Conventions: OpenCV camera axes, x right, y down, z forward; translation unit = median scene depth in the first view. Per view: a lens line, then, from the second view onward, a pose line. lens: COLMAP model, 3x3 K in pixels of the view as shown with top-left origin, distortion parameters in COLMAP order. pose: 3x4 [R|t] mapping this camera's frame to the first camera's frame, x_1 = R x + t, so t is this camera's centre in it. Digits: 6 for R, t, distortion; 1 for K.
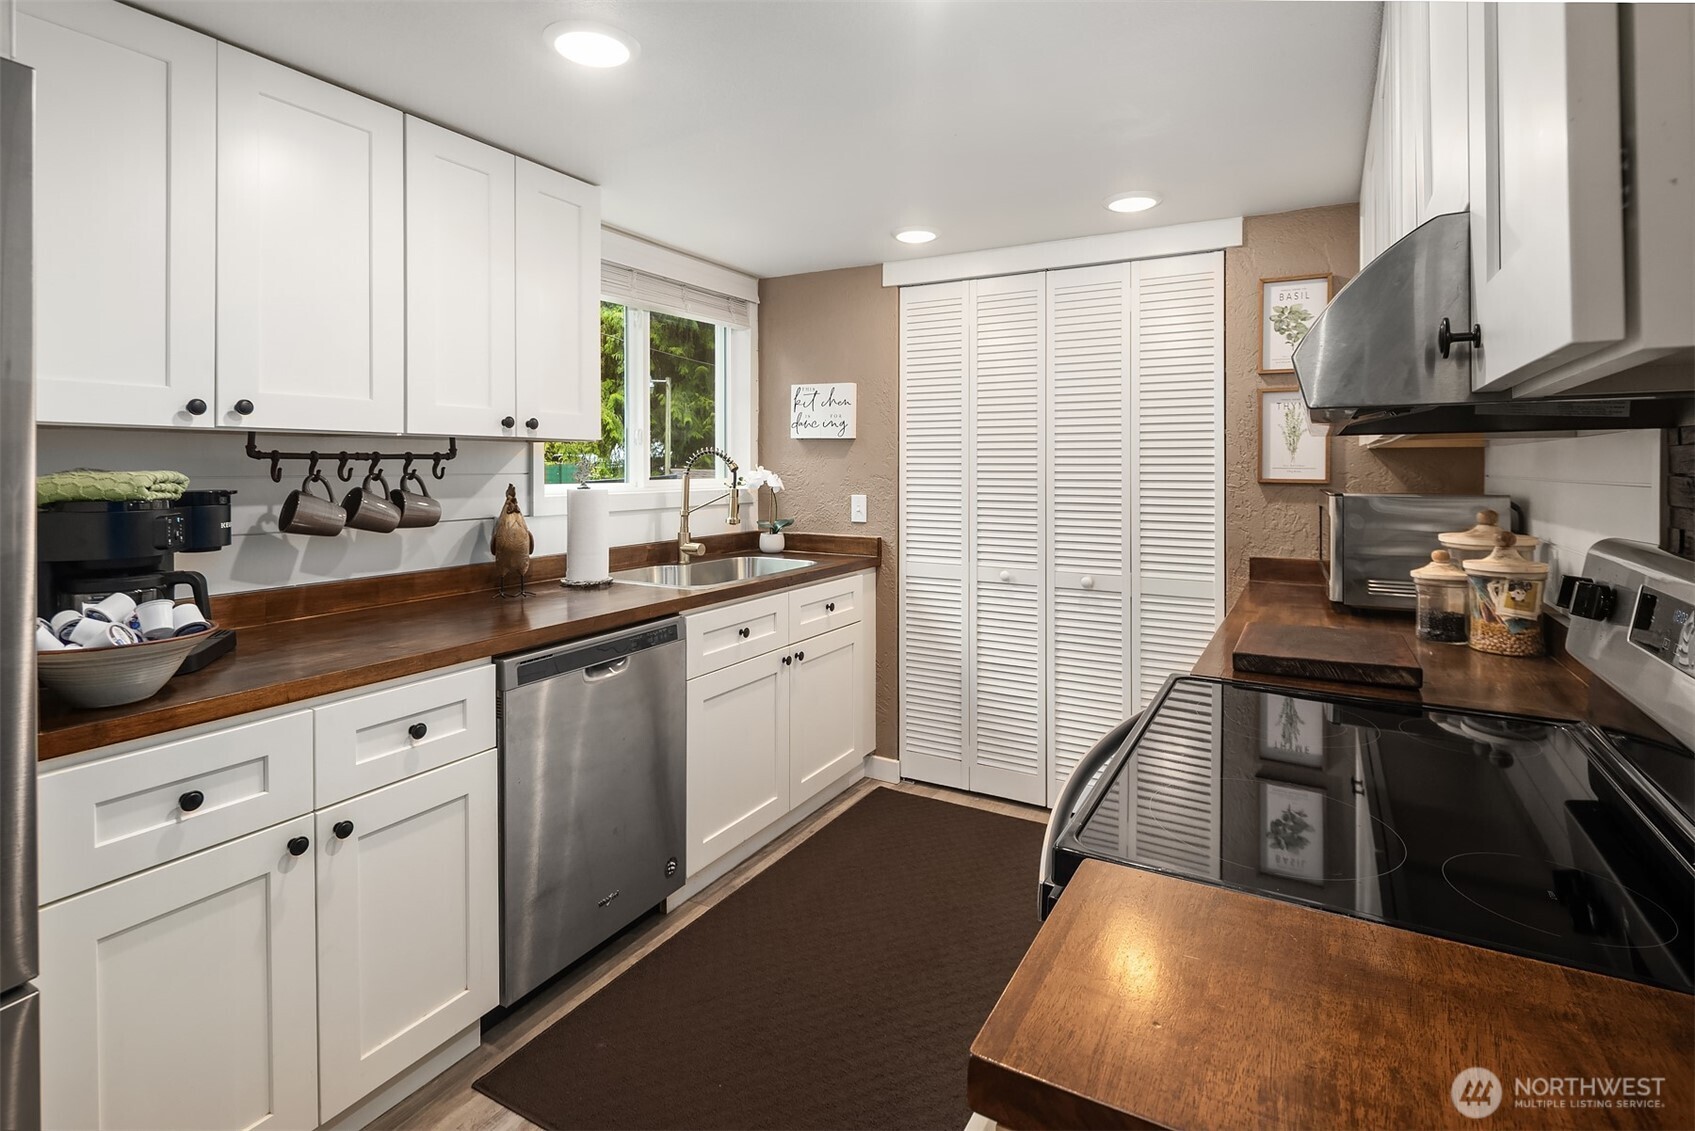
lens RADIAL K [[827.4, 0, 881.8], [0, 827.4, 466.3], [0, 0, 1]] dist [0.009896, -0.000996]
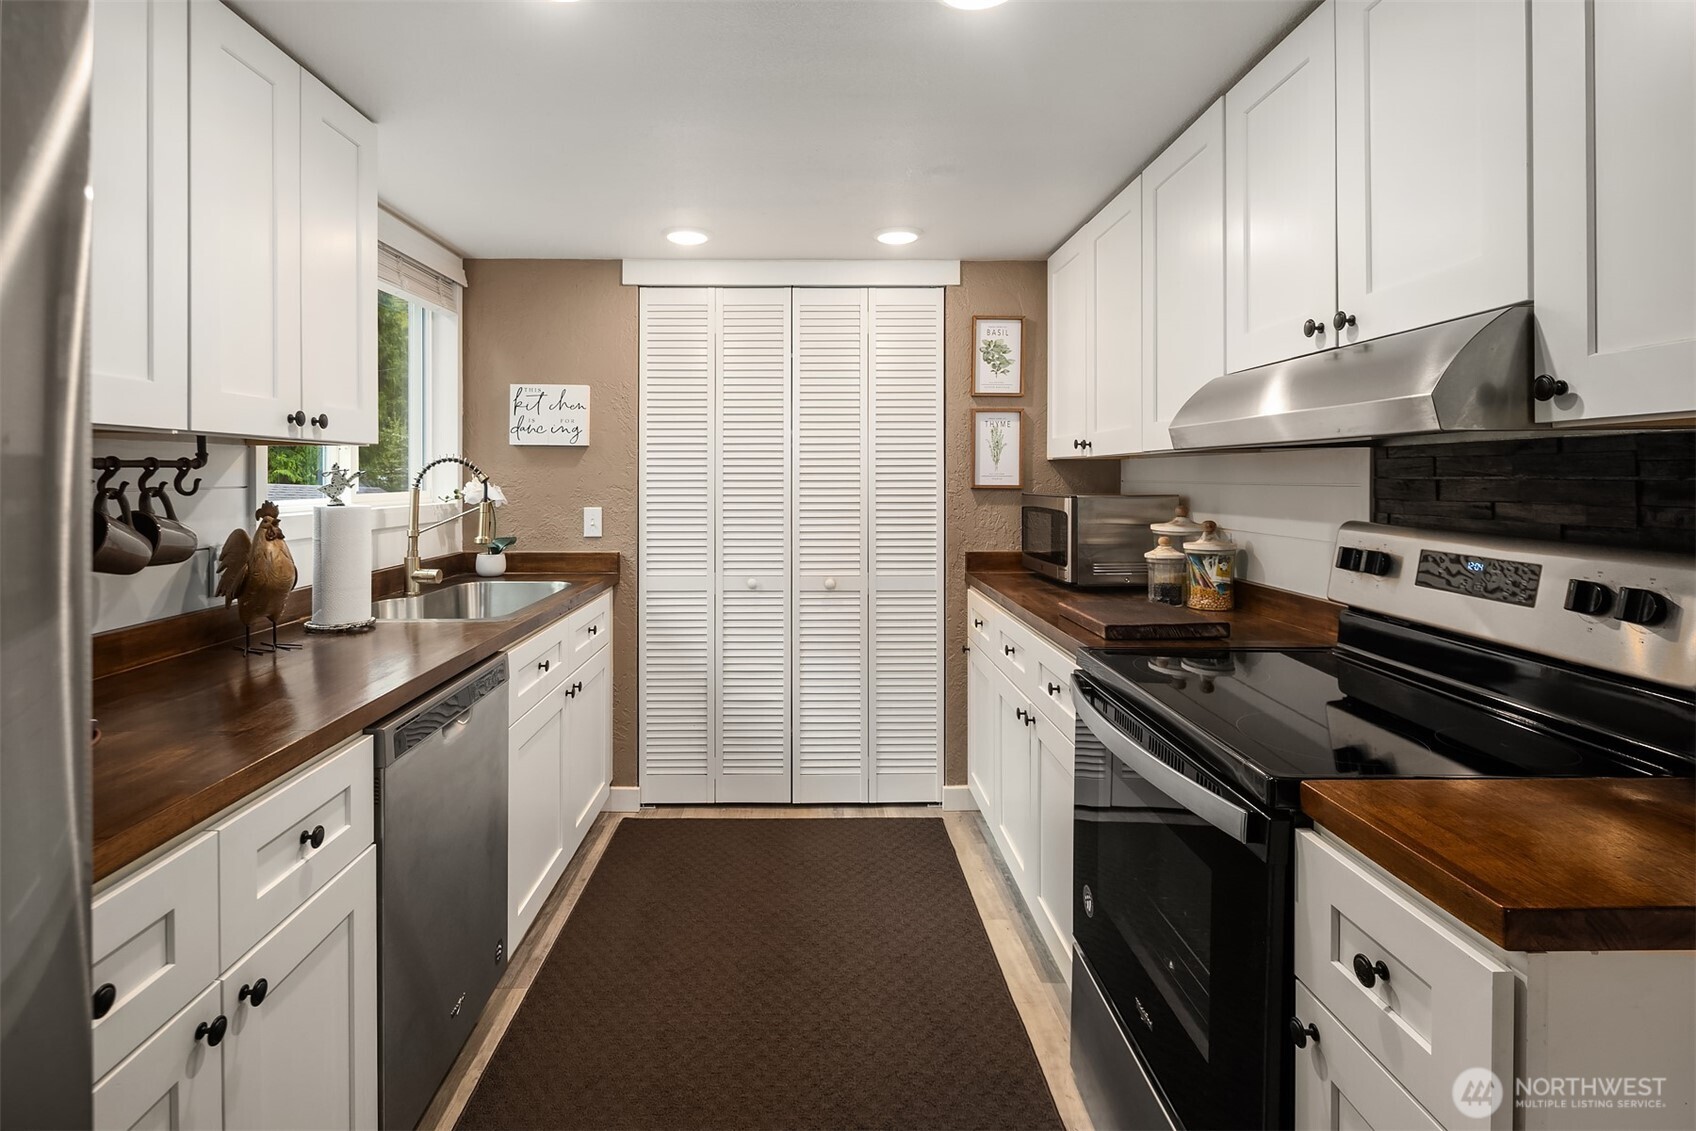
lens RADIAL K [[827.9, 0, 841.7], [0, 827.9, 477.1], [0, 0, 1]] dist [0.009896, -0.000996]
pose [[0.868203, -0.004737, 0.496186, -0.292376], [0.004531, 0.999988, 0.001619, 0.000797], [-0.496188, 0.000843, 0.868215, 0.073050]]
